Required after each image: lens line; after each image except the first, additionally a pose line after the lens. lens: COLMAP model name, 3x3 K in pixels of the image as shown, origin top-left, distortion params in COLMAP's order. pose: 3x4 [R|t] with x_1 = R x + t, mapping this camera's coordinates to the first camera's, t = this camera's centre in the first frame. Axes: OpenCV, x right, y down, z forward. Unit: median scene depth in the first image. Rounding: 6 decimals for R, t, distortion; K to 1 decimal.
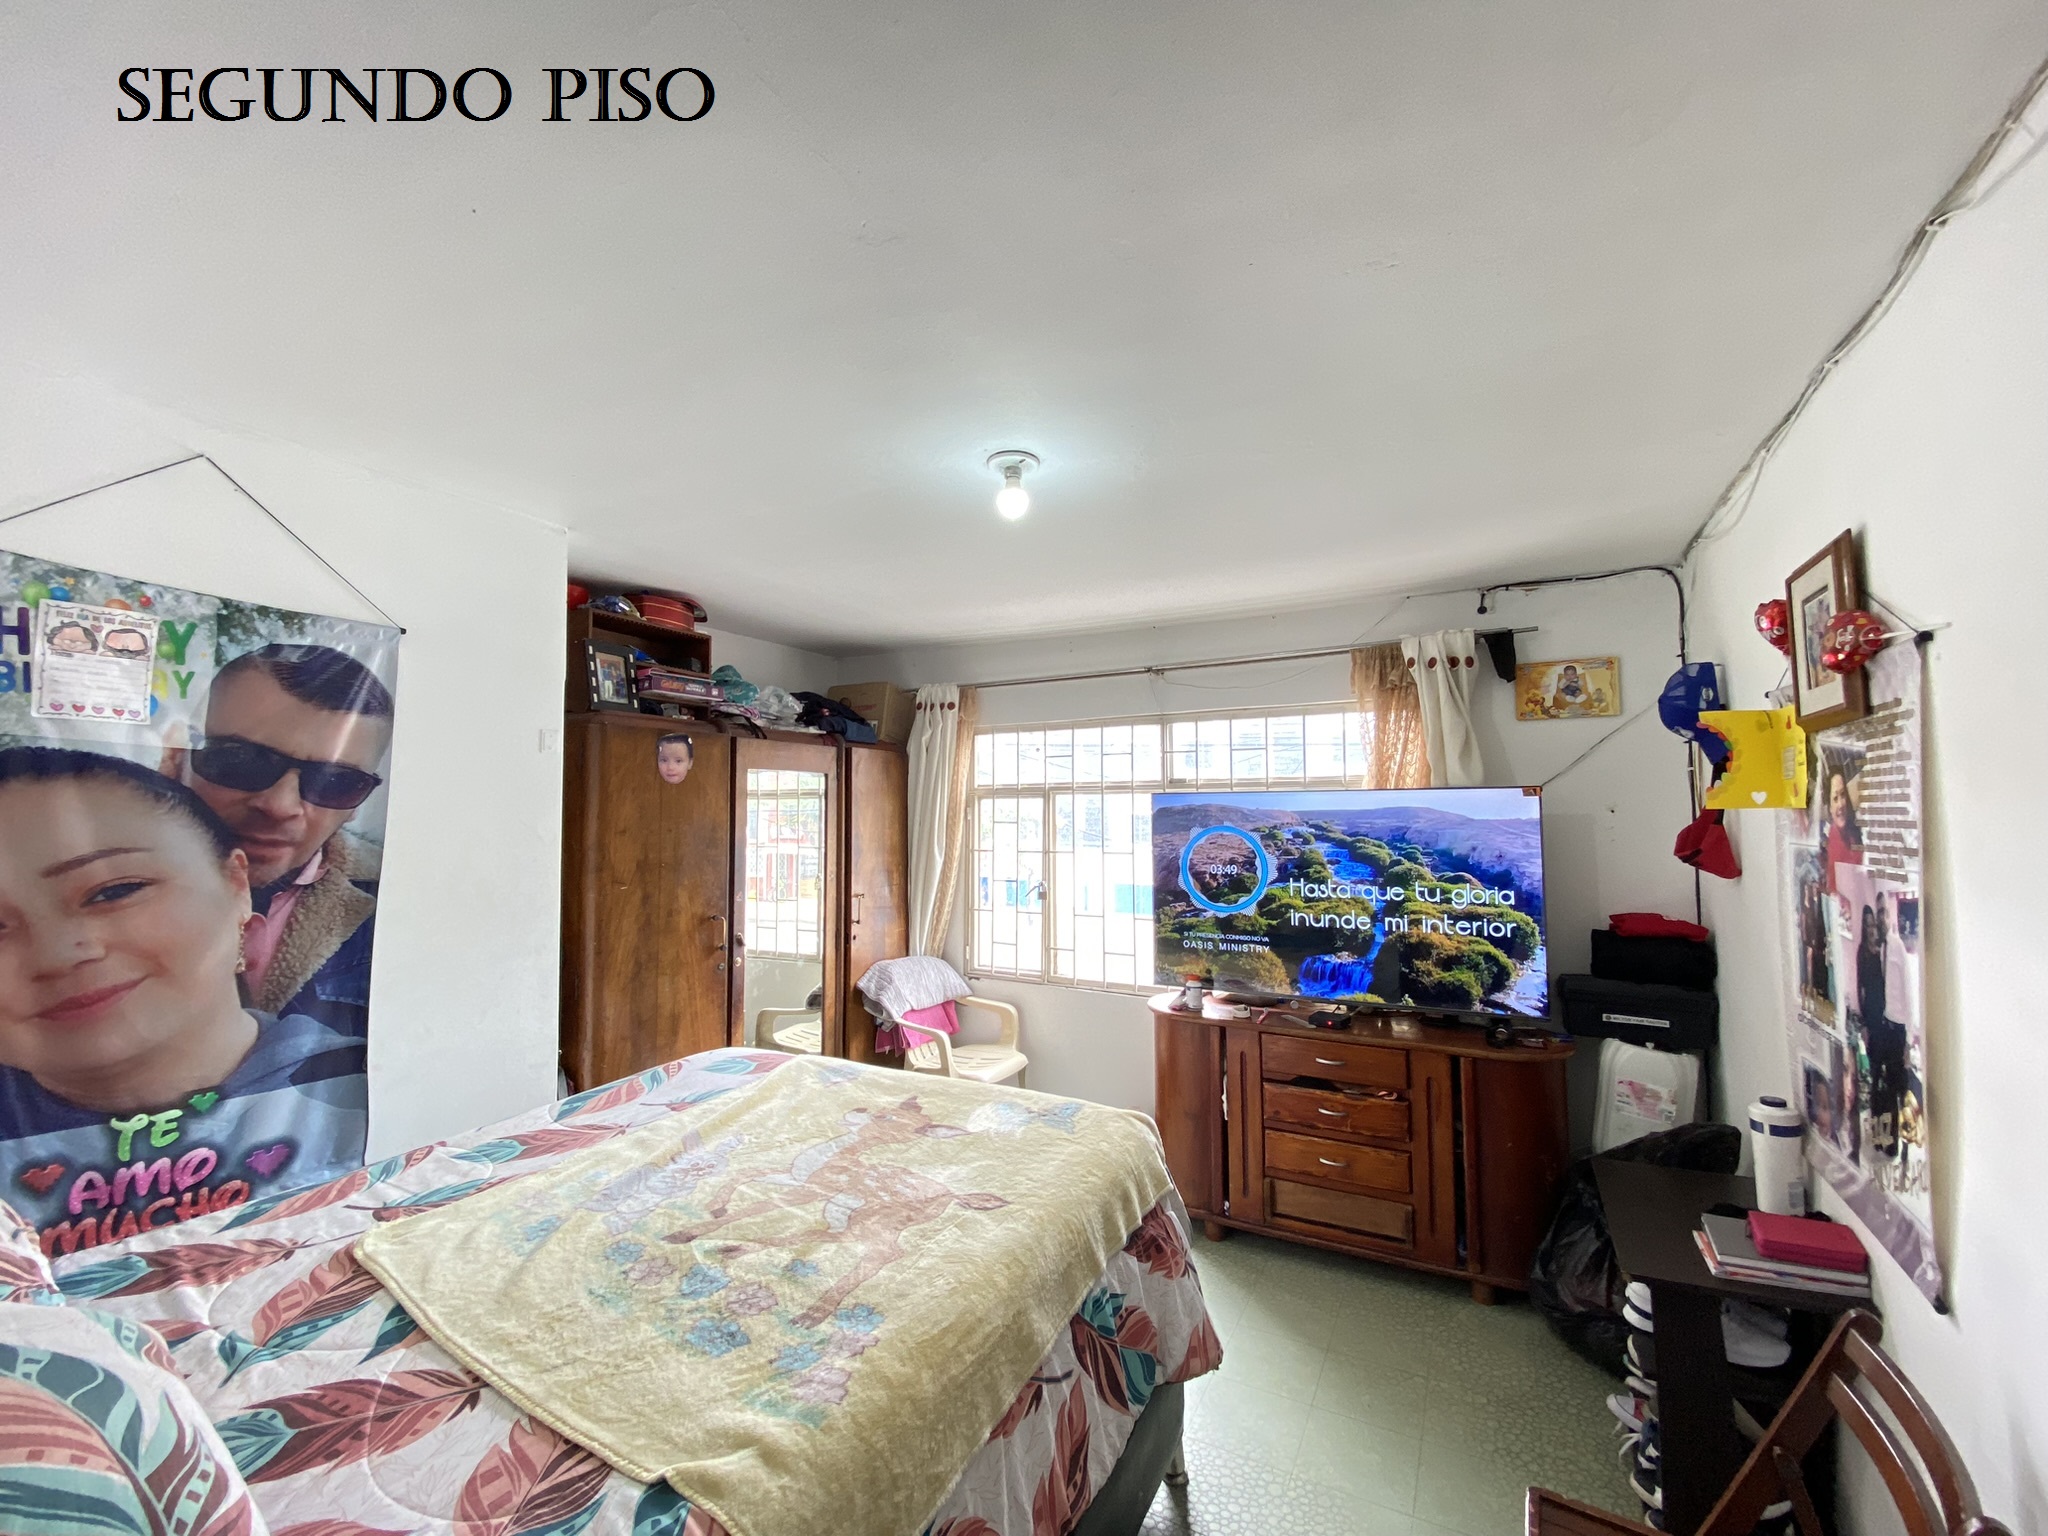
lens RADIAL K [[835.2, 0, 1024.0], [0, 835.2, 768.0], [0, 0, 1]] dist [0.032306, -0.018543]
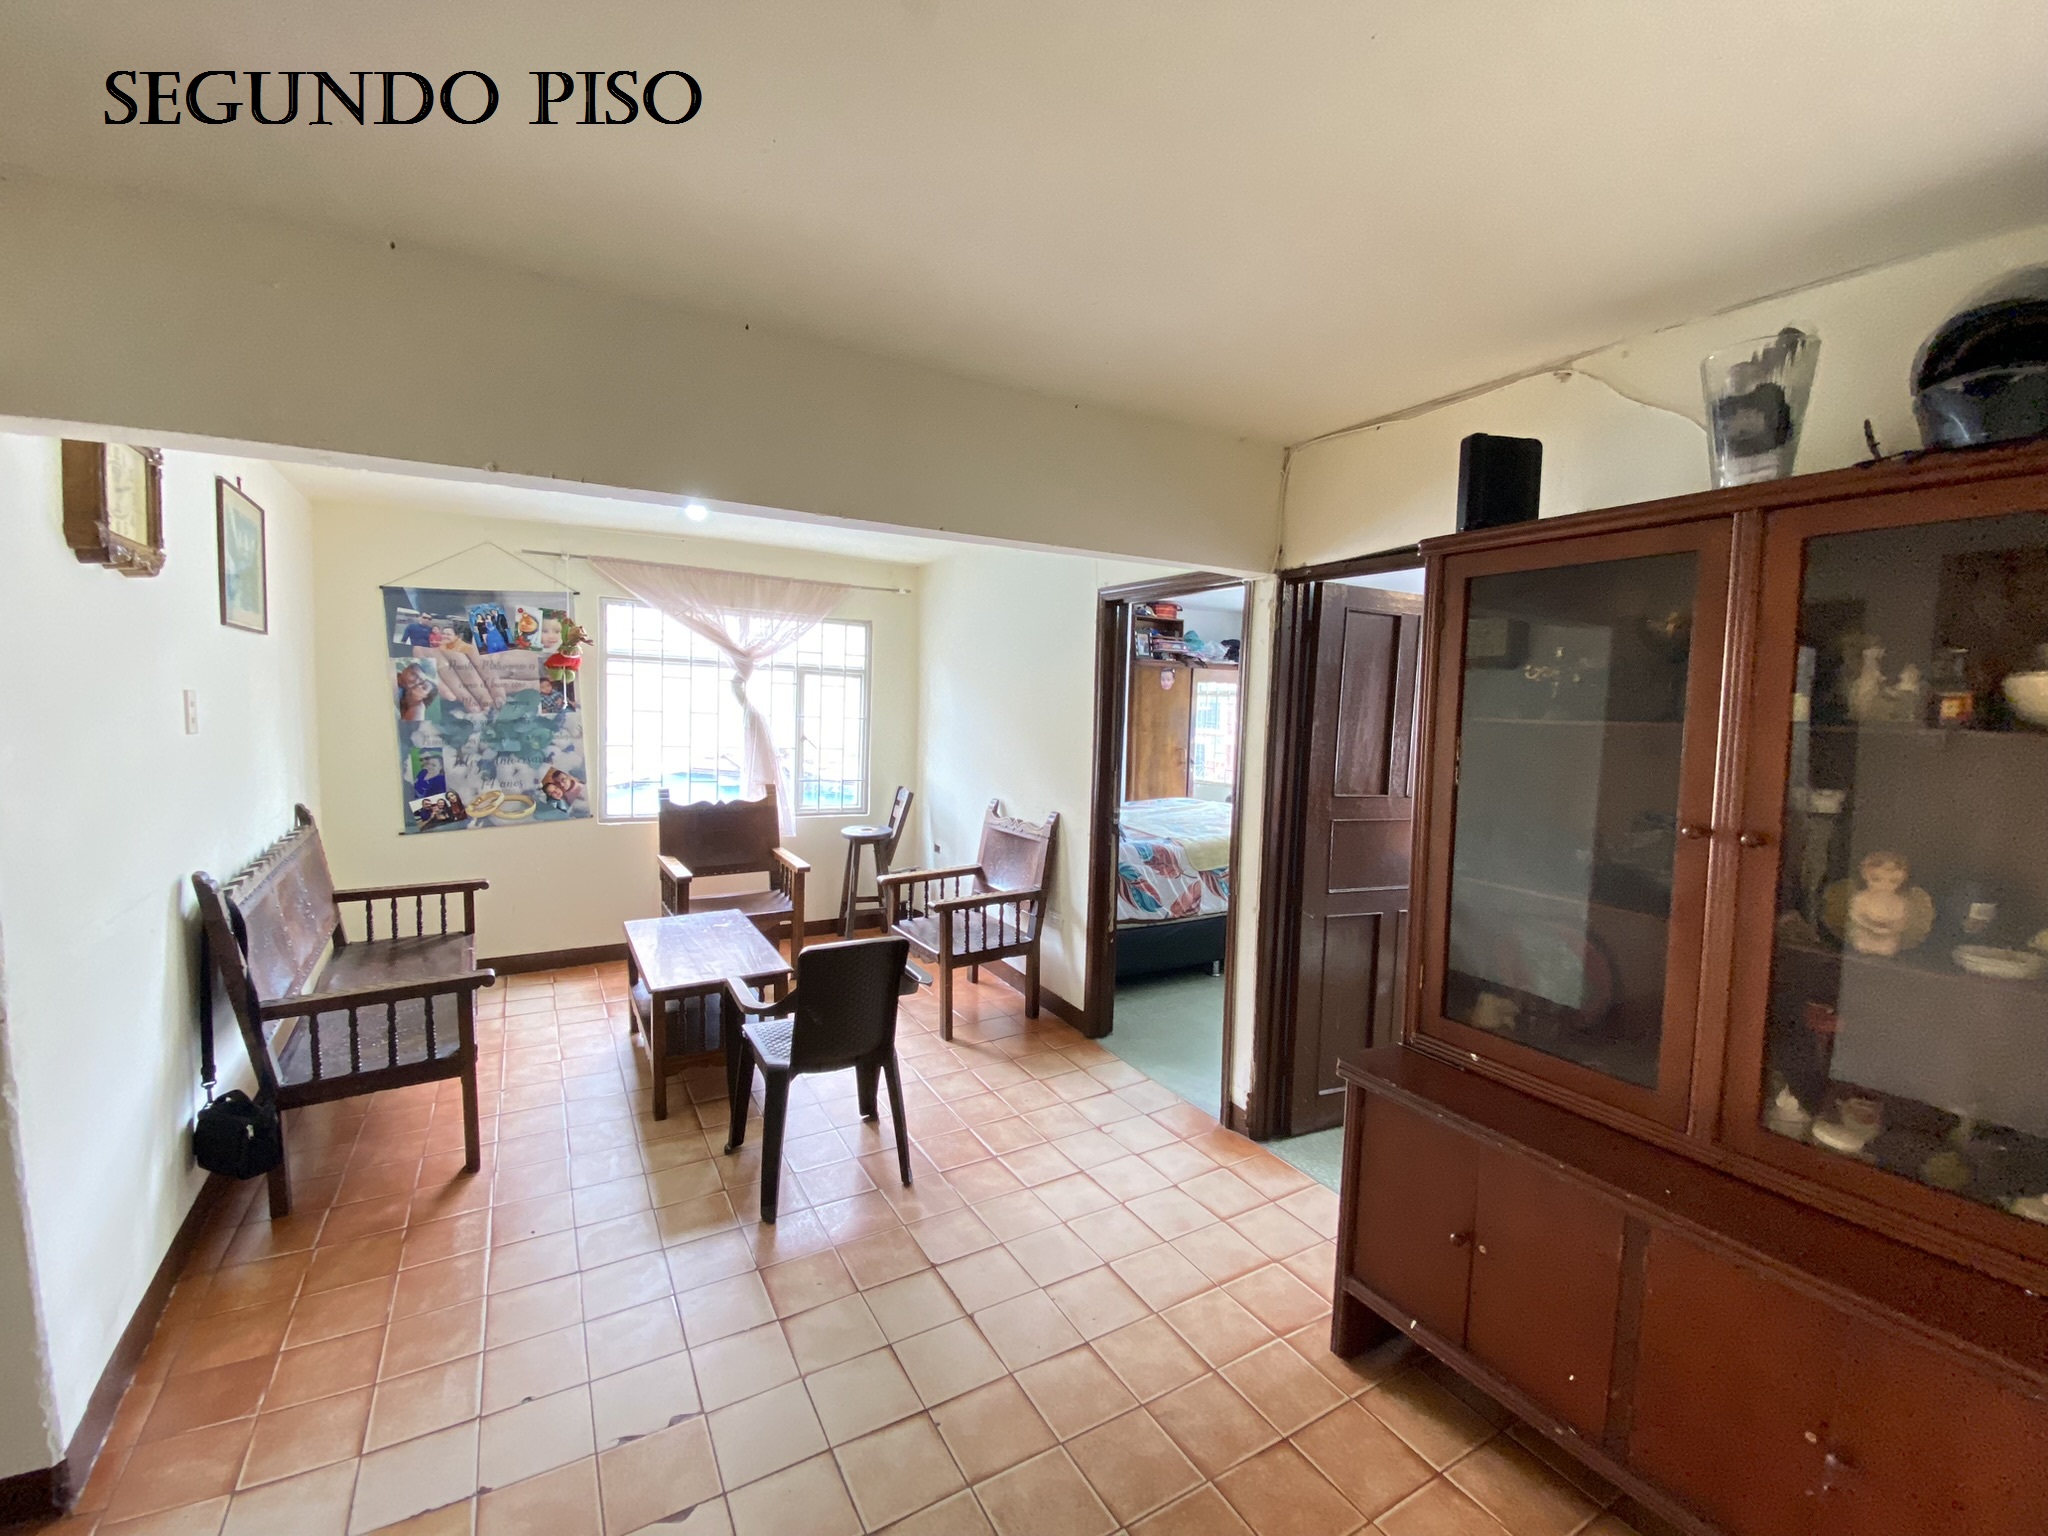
lens RADIAL K [[835.2, 0, 1024.0], [0, 835.2, 768.0], [0, 0, 1]] dist [0.032306, -0.018543]
pose [[0.854784, 0.075905, -0.513403, 0.420513], [-0.003695, 0.990112, 0.140233, -0.084835], [0.518970, -0.117972, 0.846612, -1.111399]]
